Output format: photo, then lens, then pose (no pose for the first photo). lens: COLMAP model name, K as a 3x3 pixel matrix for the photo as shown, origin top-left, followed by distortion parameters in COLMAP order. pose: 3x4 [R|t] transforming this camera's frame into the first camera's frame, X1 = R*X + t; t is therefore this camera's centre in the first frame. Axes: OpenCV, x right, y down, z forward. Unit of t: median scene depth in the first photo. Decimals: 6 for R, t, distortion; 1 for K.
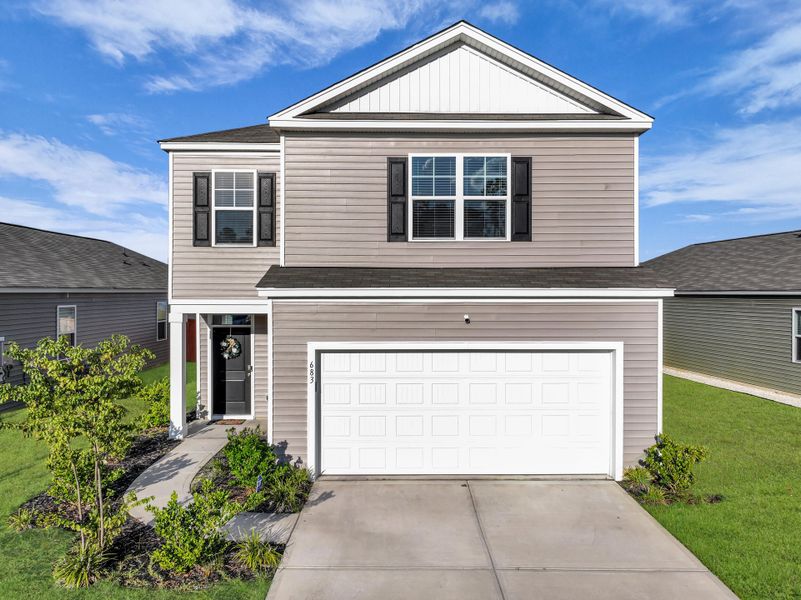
lens RADIAL K [[566.1, 0, 400.5], [0, 566.1, 300.0], [0, 0, 1]] dist [0.006440, 0.008717]
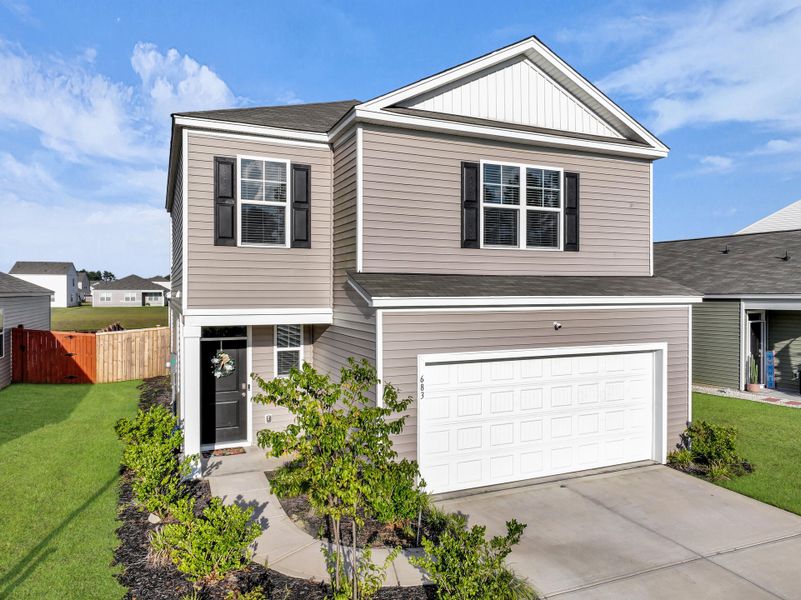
lens RADIAL K [[566.1, 0, 400.5], [0, 566.1, 300.0], [0, 0, 1]] dist [0.006440, 0.008717]
pose [[0.918831, -0.006873, 0.394590, -0.506352], [0.006691, 0.999976, 0.001838, -0.016087], [-0.394594, 0.000951, 0.918855, 0.145039]]
